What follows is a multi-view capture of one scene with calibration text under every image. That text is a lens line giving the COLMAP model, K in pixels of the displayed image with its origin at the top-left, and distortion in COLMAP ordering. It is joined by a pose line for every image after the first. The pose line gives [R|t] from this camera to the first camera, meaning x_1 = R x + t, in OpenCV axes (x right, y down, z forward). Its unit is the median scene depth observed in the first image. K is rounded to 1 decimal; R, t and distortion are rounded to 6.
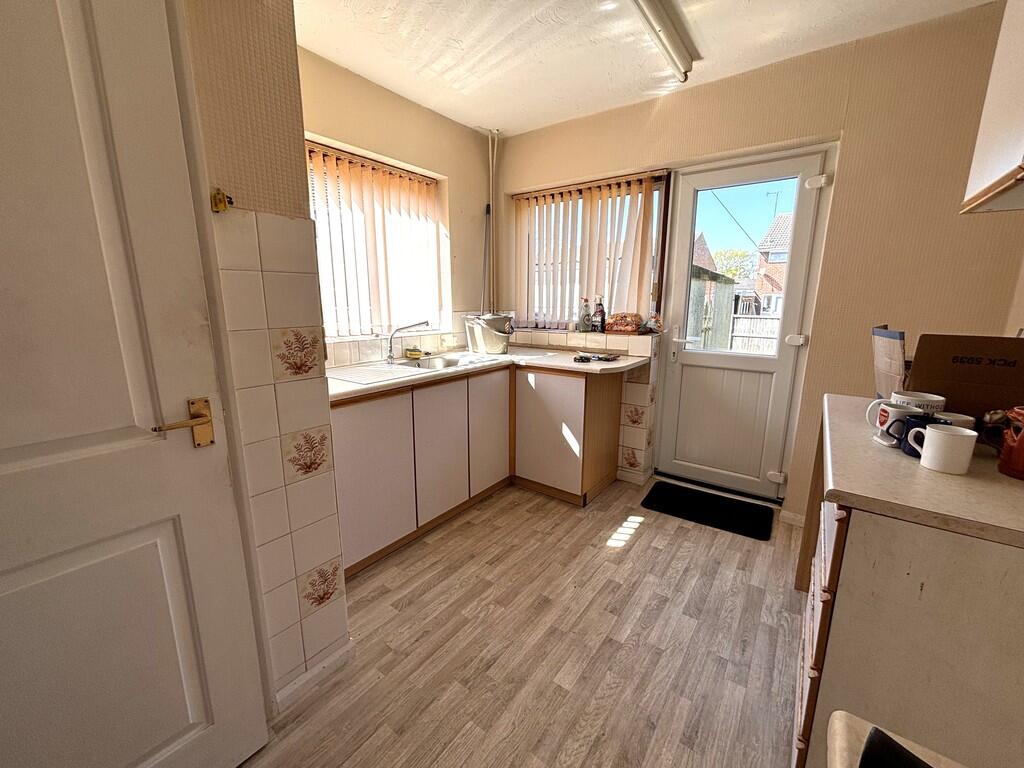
lens RADIAL K [[415.0, 0, 511.0], [0, 415.0, 384.4], [0, 0, 1]] dist [-0.001869, -0.000270]
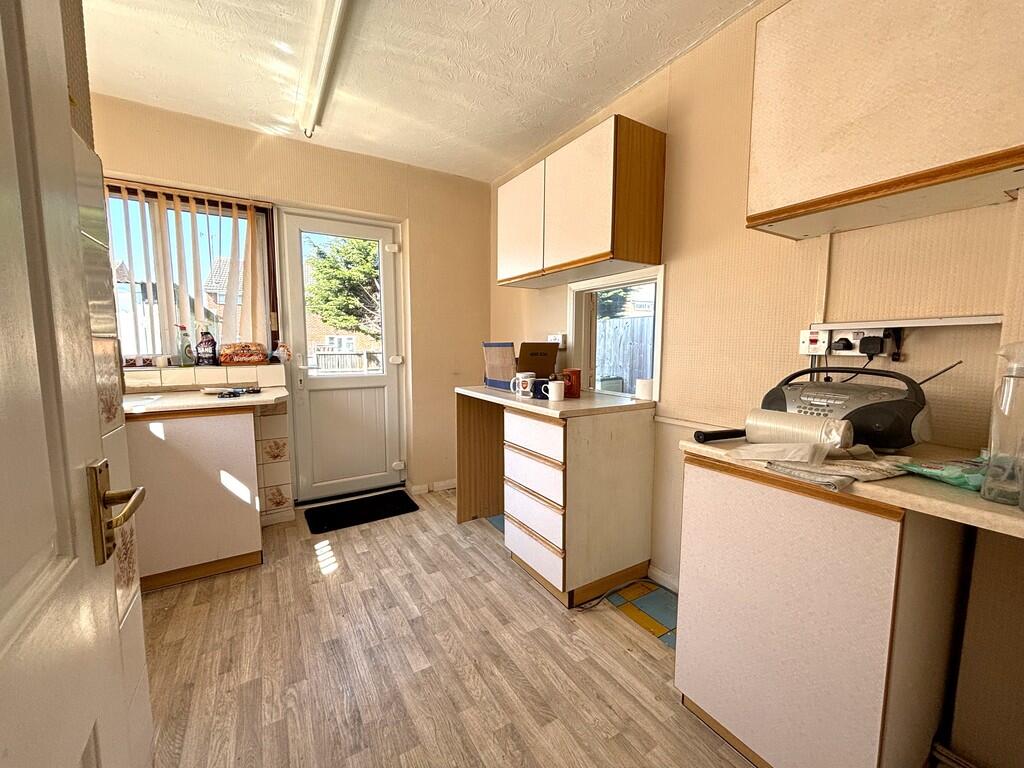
lens RADIAL K [[415.0, 0, 514.2], [0, 415.0, 384.1], [0, 0, 1]] dist [-0.001869, -0.000270]
pose [[0.365962, -0.094521, 0.925817, -0.449497], [0.188377, 0.981759, 0.025770, 0.008645], [-0.911365, 0.164972, 0.377092, 0.156639]]
